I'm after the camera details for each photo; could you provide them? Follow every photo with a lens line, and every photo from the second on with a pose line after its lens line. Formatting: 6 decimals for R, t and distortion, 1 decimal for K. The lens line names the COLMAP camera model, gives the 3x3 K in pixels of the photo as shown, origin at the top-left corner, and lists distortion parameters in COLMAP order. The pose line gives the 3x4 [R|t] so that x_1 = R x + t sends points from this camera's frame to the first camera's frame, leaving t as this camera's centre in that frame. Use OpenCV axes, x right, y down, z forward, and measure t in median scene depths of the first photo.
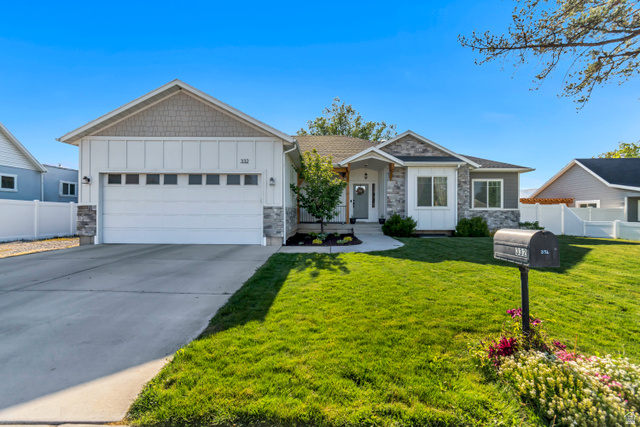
lens RADIAL K [[285.0, 0, 322.4], [0, 285.0, 213.3], [0, 0, 1]] dist [0.004213, -0.000056]
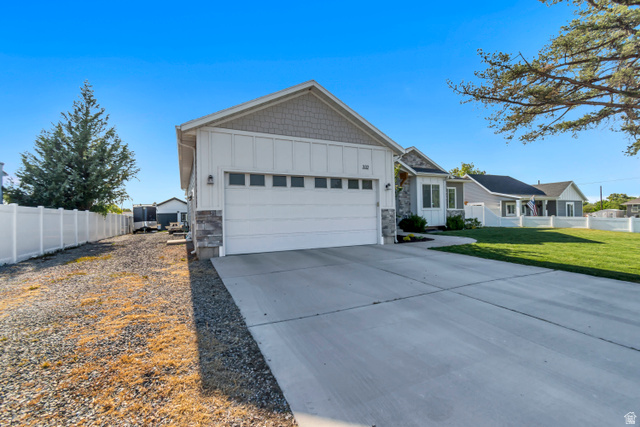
lens RADIAL K [[285.0, 0, 326.0], [0, 285.0, 212.3], [0, 0, 1]] dist [0.004213, -0.000056]
pose [[0.888589, -0.015726, 0.458435, -0.885097], [0.019105, 0.999814, -0.002734, -0.012790], [-0.458307, 0.011188, 0.888724, 0.112253]]
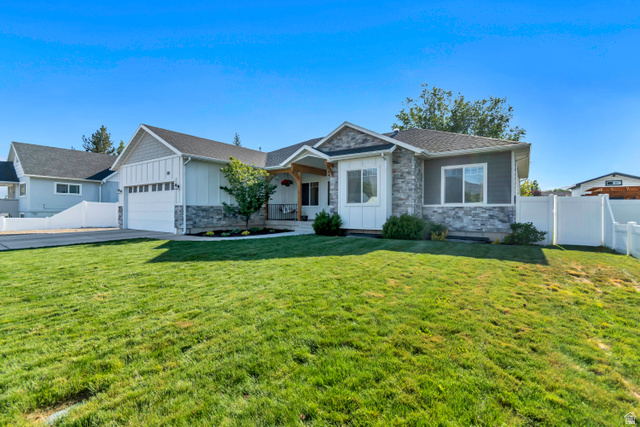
lens RADIAL K [[285.0, 0, 322.8], [0, 285.0, 210.9], [0, 0, 1]] dist [0.004213, -0.000056]
pose [[0.820255, 0.001525, -0.571996, 1.133917], [-0.000665, 0.999998, 0.001713, -0.000050], [0.571997, -0.001025, 0.820255, 0.275094]]
